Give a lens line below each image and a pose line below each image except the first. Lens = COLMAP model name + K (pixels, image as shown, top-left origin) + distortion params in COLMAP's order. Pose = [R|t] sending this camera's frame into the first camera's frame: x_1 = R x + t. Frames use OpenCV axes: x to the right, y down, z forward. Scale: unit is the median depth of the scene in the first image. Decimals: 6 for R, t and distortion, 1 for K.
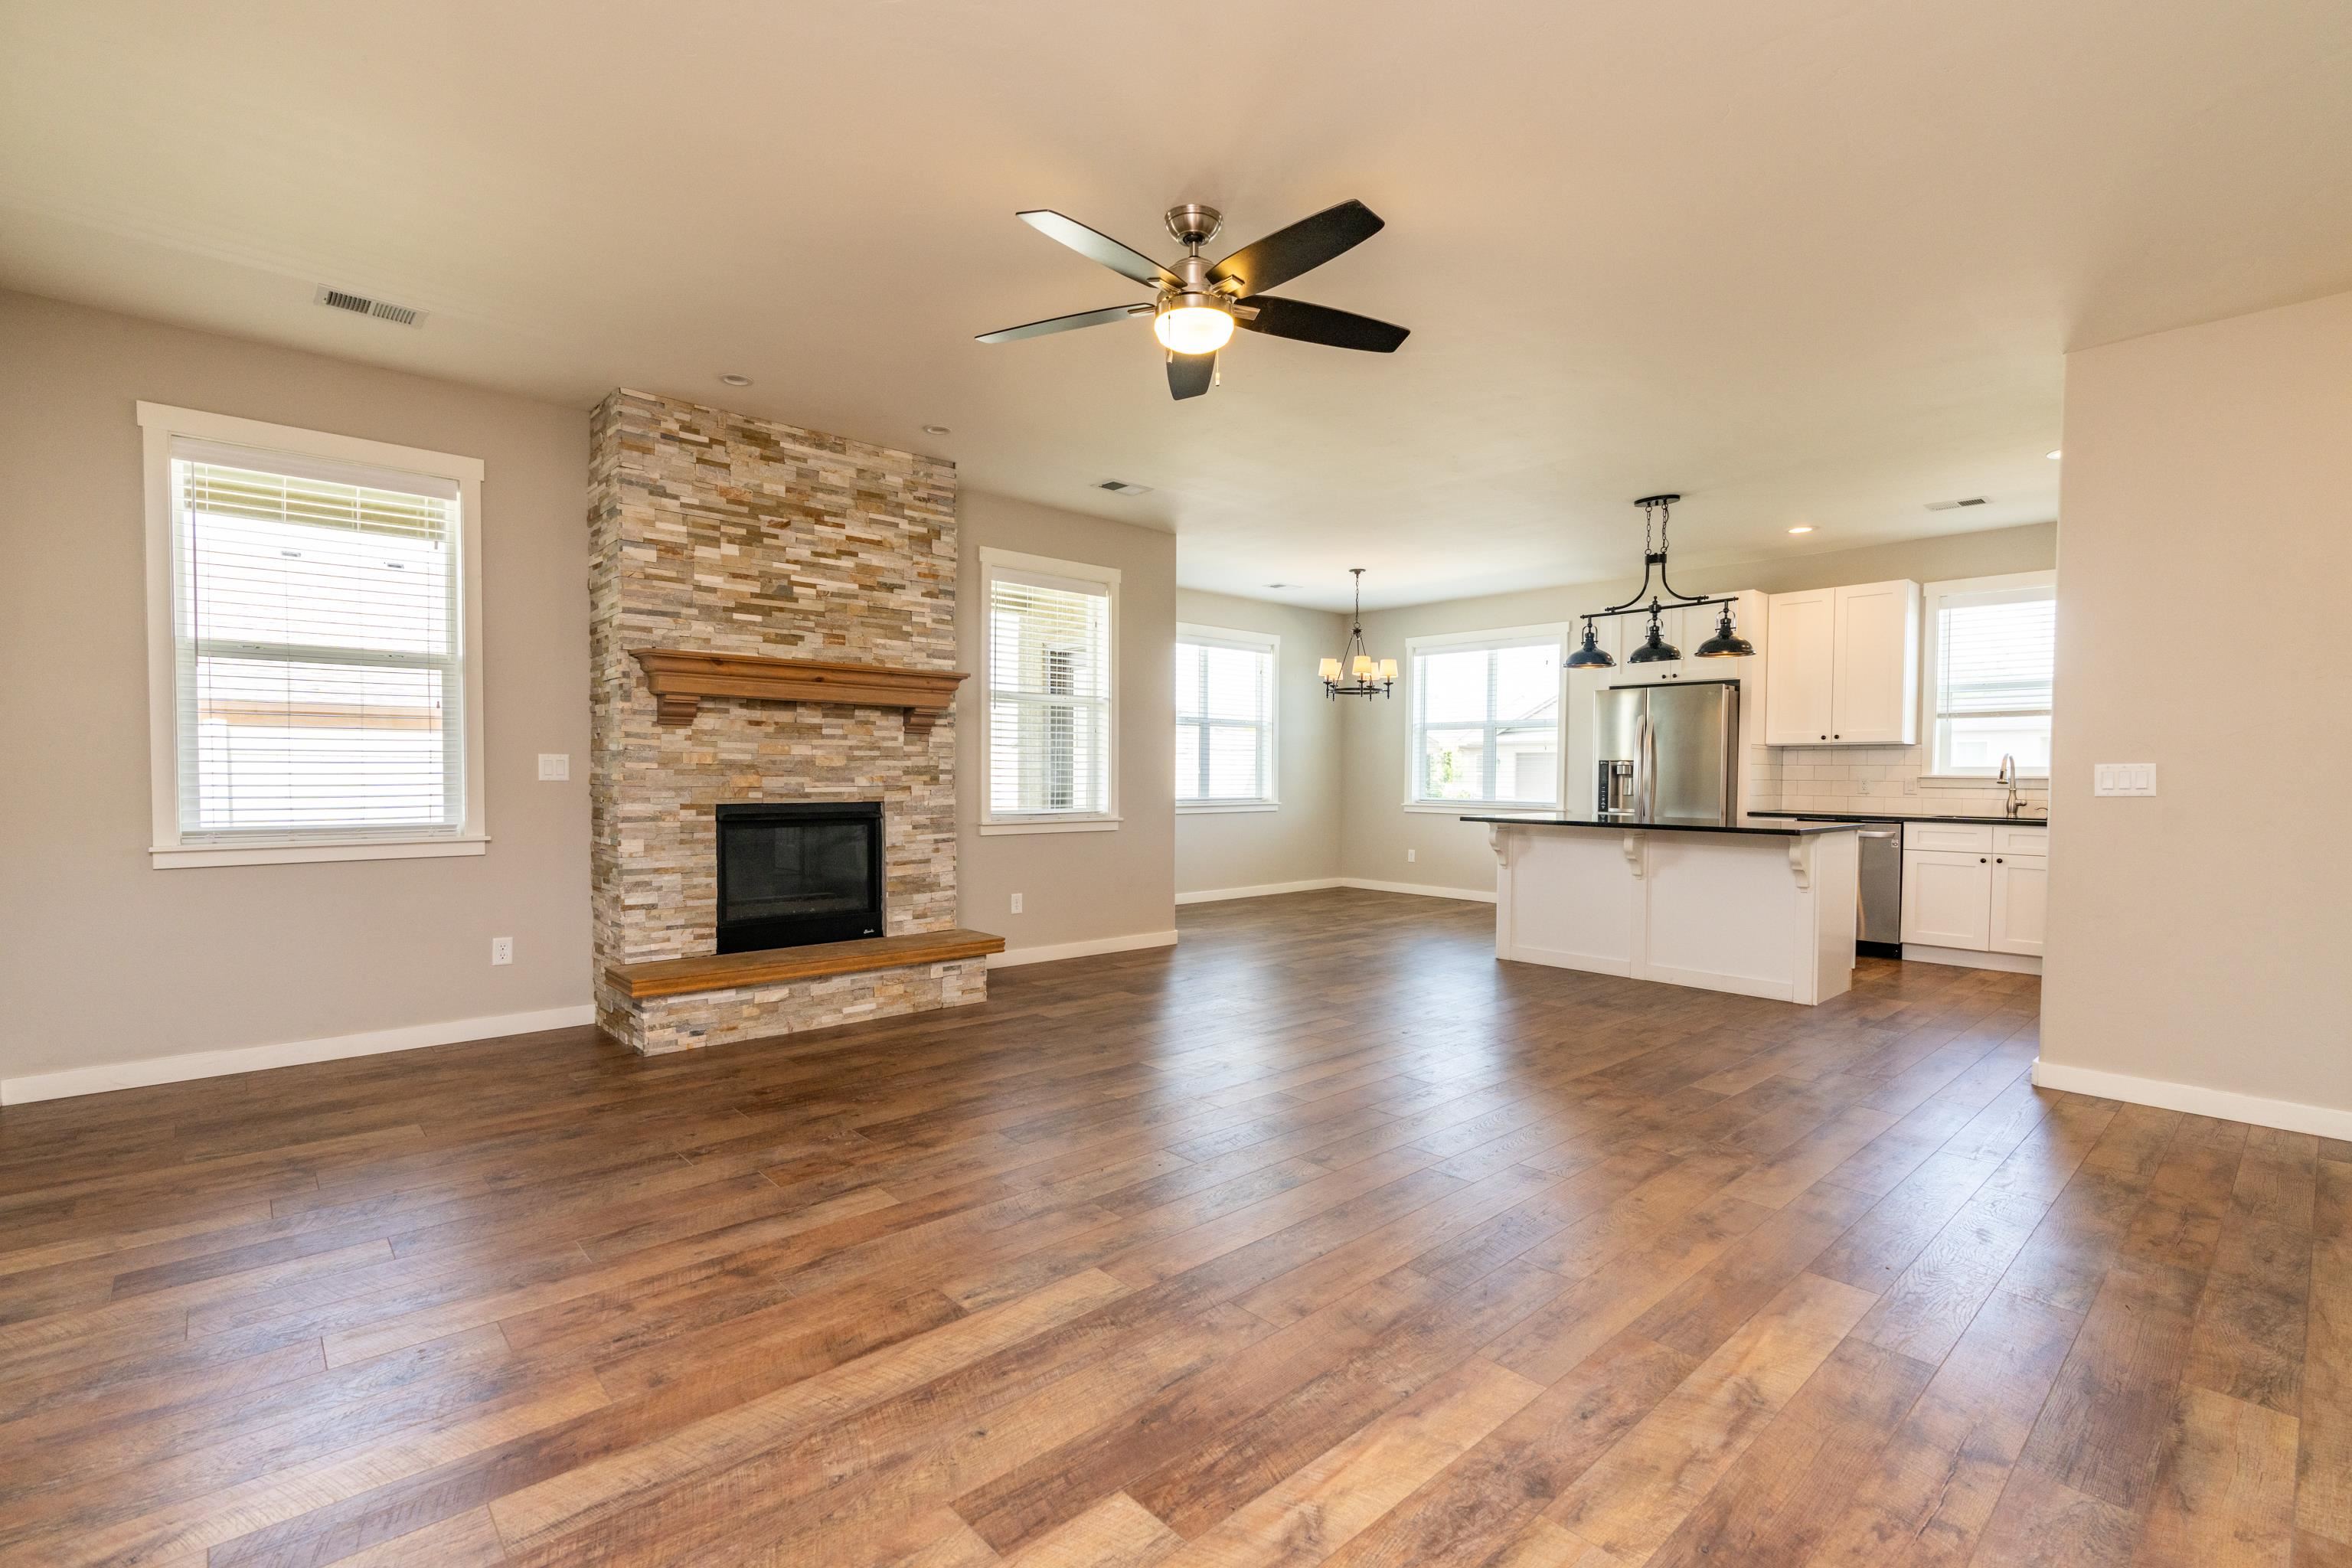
lens RADIAL K [[1061.4, 0, 1179.5], [0, 1061.4, 809.5], [0, 0, 1]] dist [-0.002529, 0.003534]
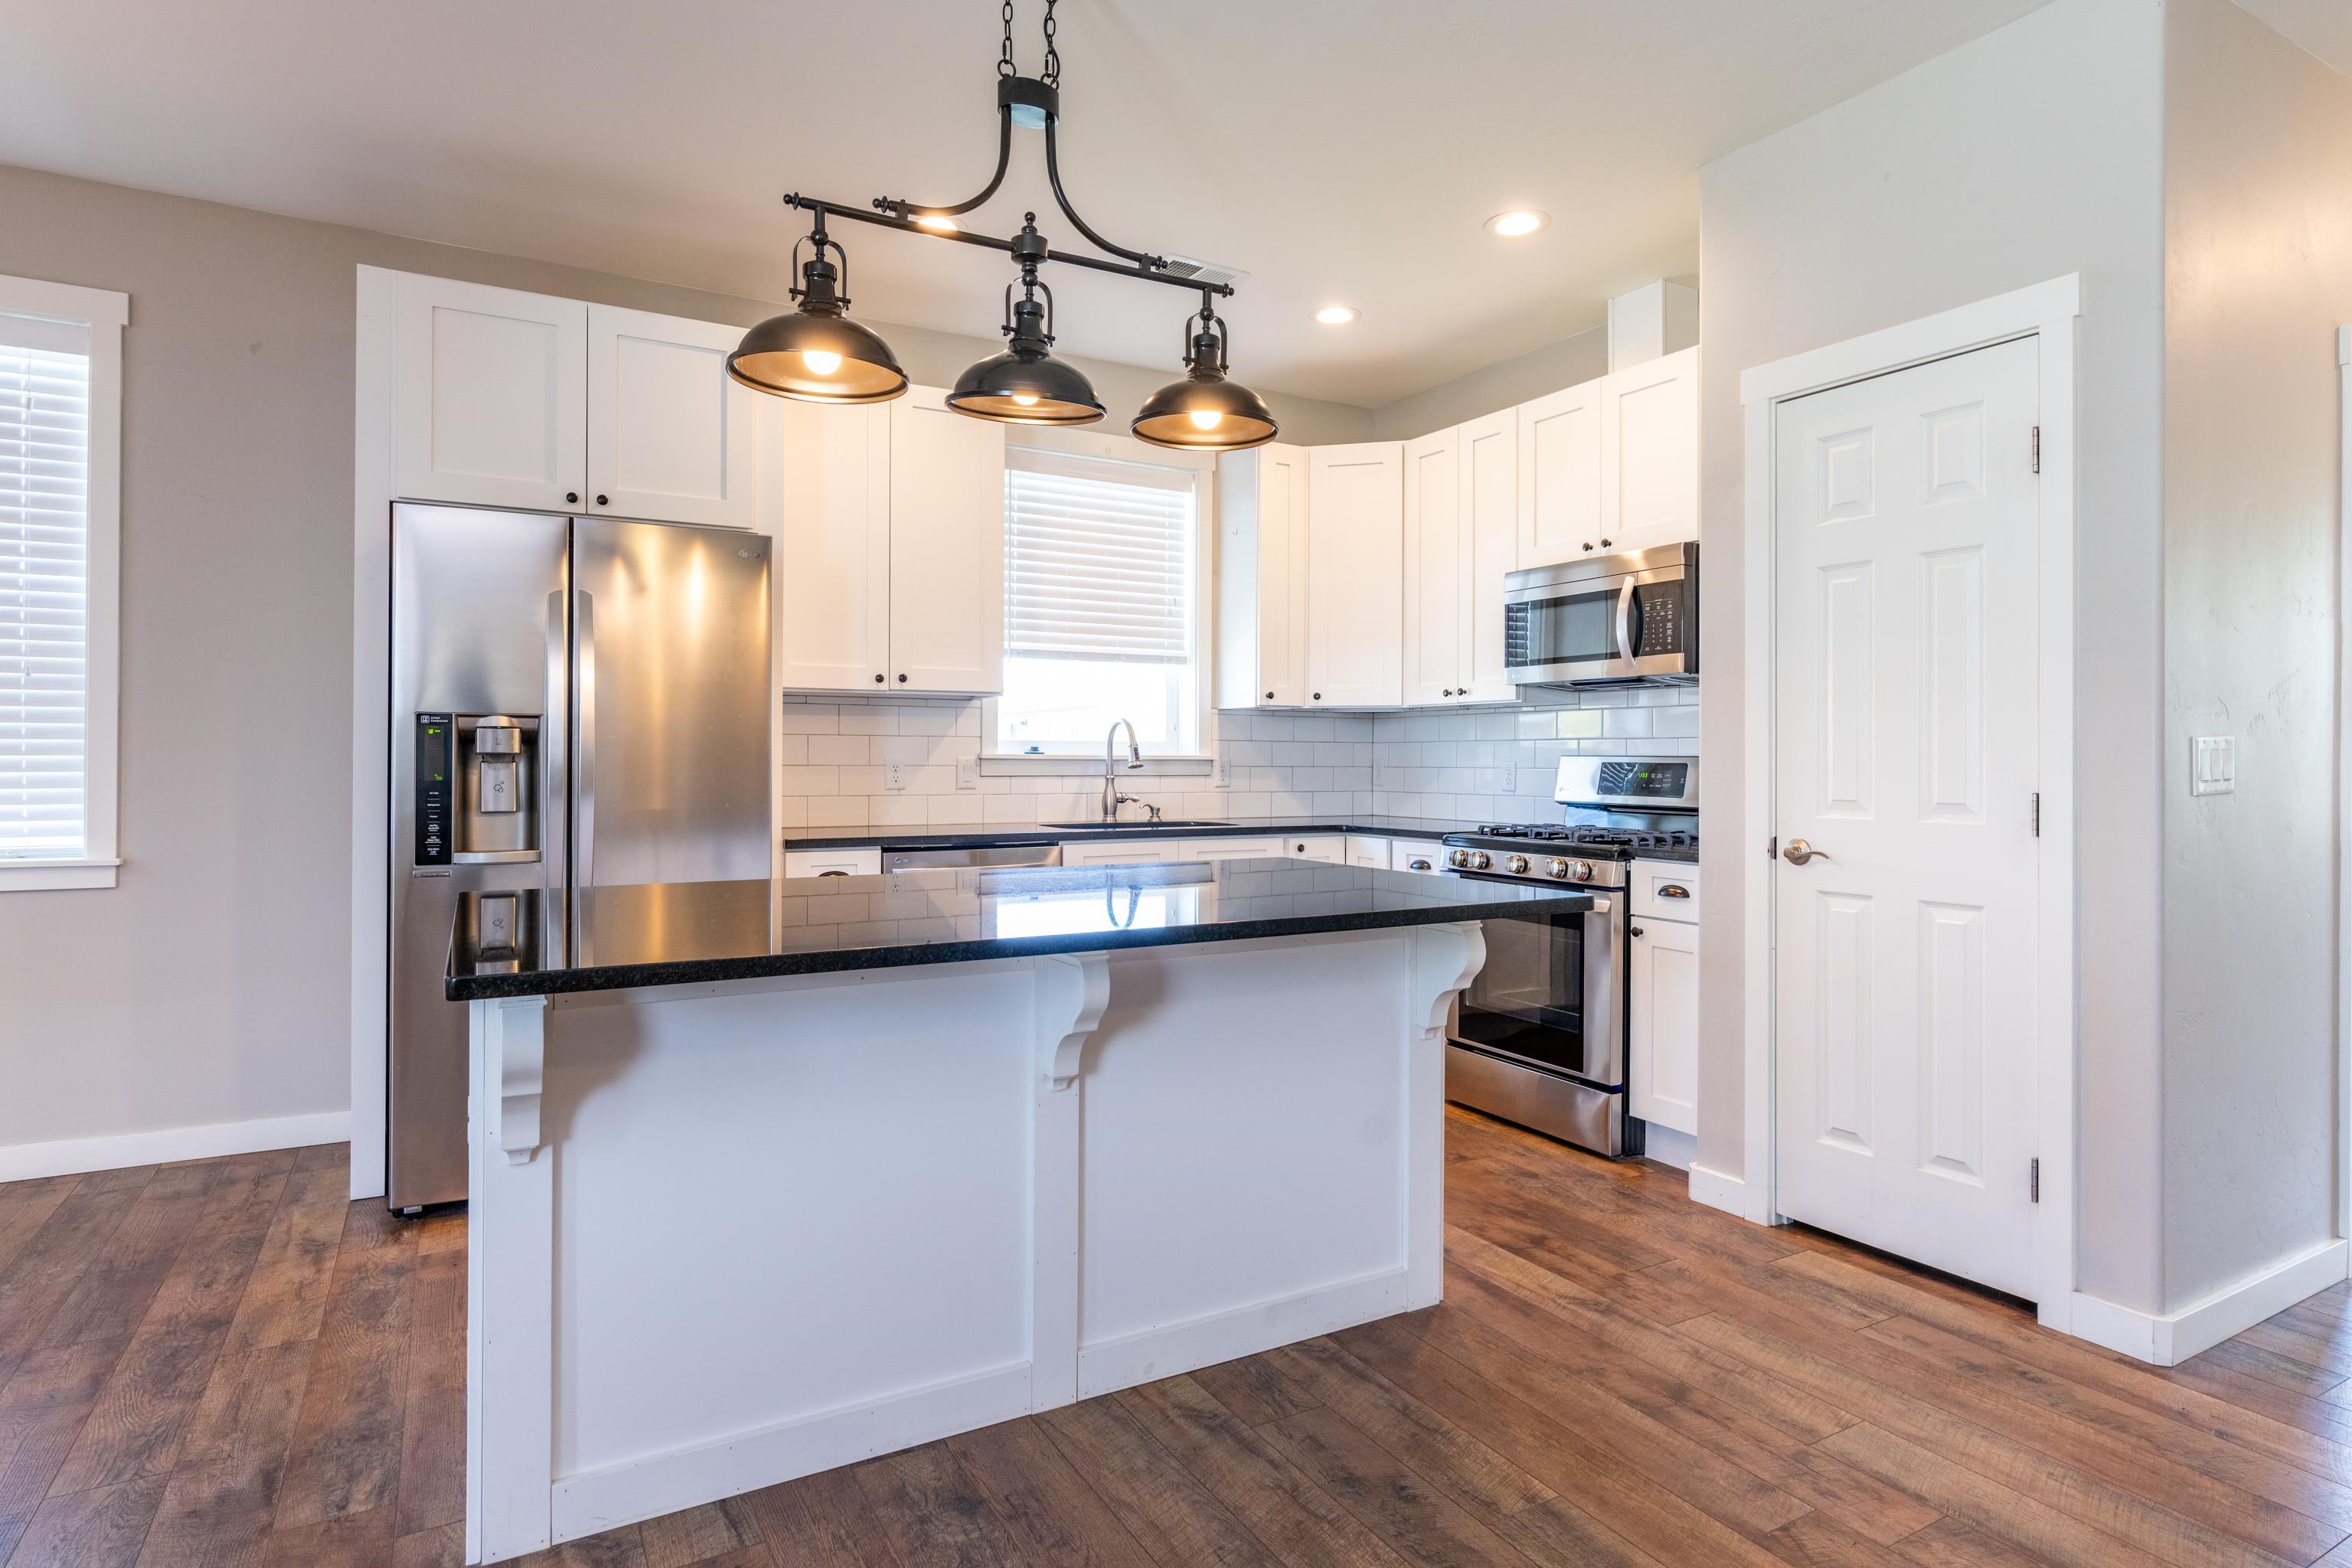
lens RADIAL K [[1266.0, 0, 1181.6], [0, 1266.0, 755.6], [0, 0, 1]] dist [-0.001317, 0.002573]
pose [[0.218400, -0.003806, 0.975852, 0.065794], [0.034064, 0.999413, -0.003726, -0.025849], [-0.975265, 0.034055, 0.218401, 0.762884]]
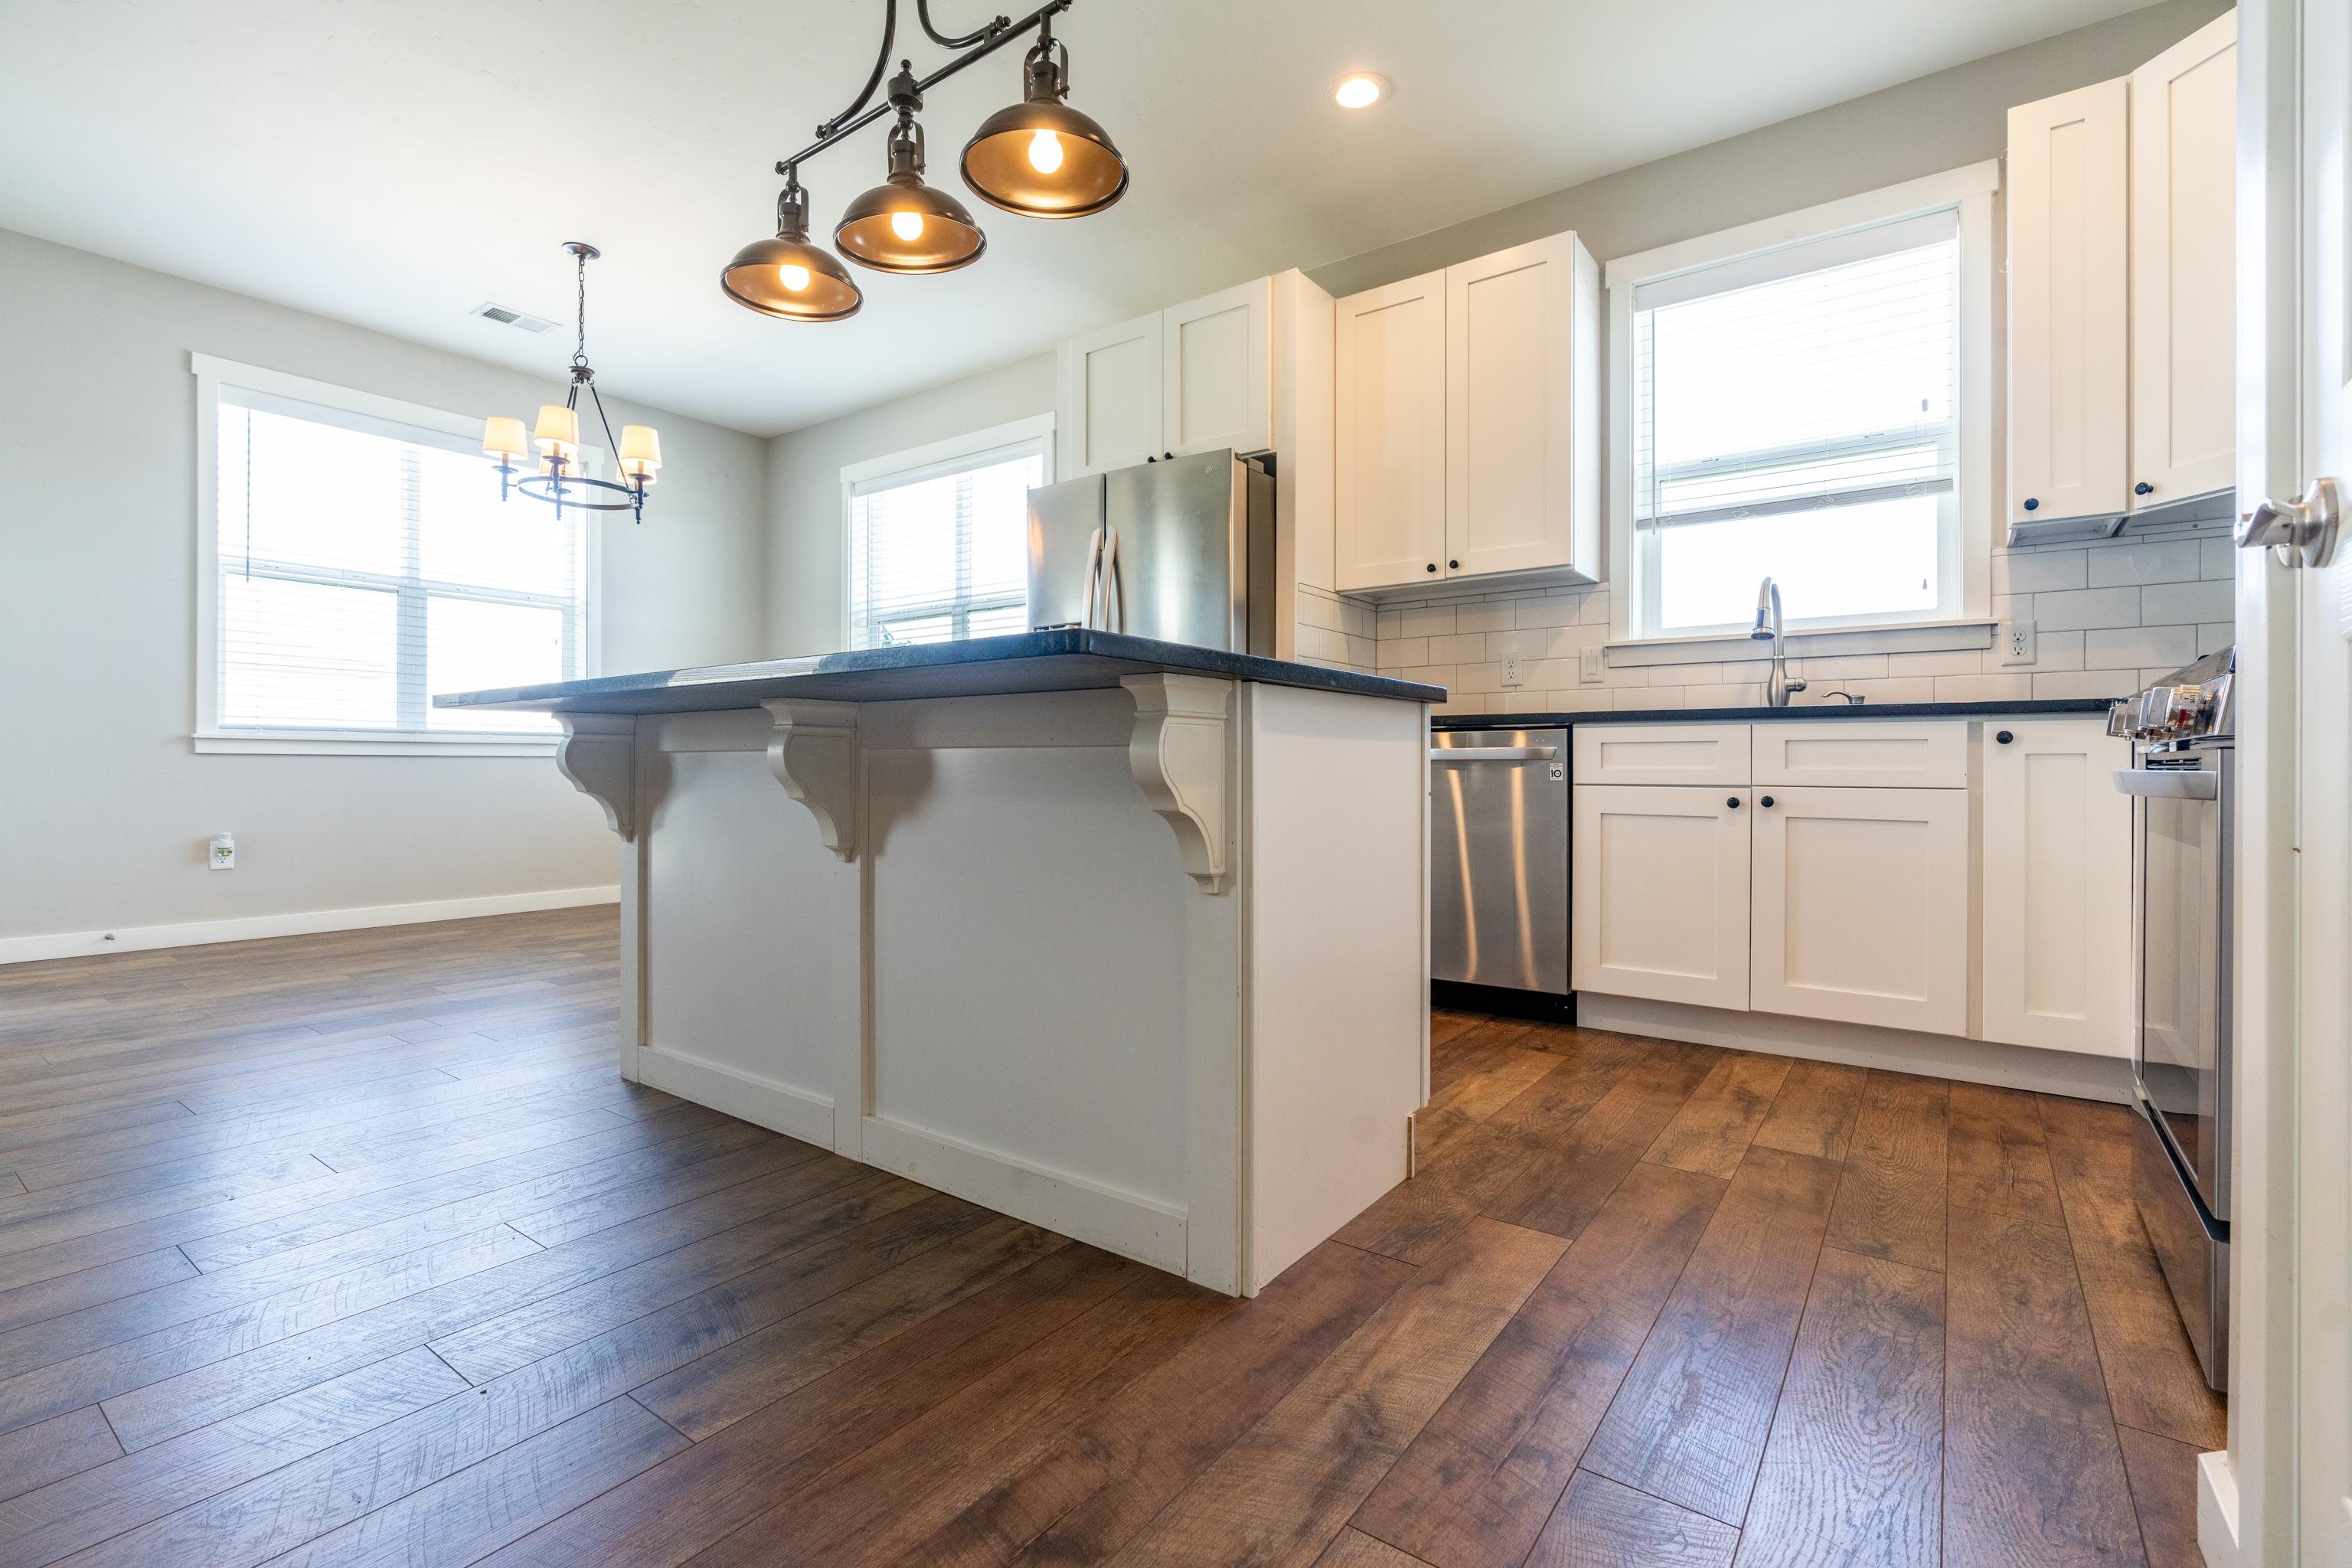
lens RADIAL K [[1061.4, 0, 1174.6], [0, 1061.4, 766.1], [0, 0, 1]] dist [-0.002529, 0.003534]
pose [[0.980960, -0.003183, 0.194182, 0.407478], [0.010277, 0.999315, -0.035539, 0.042387], [-0.193936, 0.036858, 0.980321, 0.561859]]
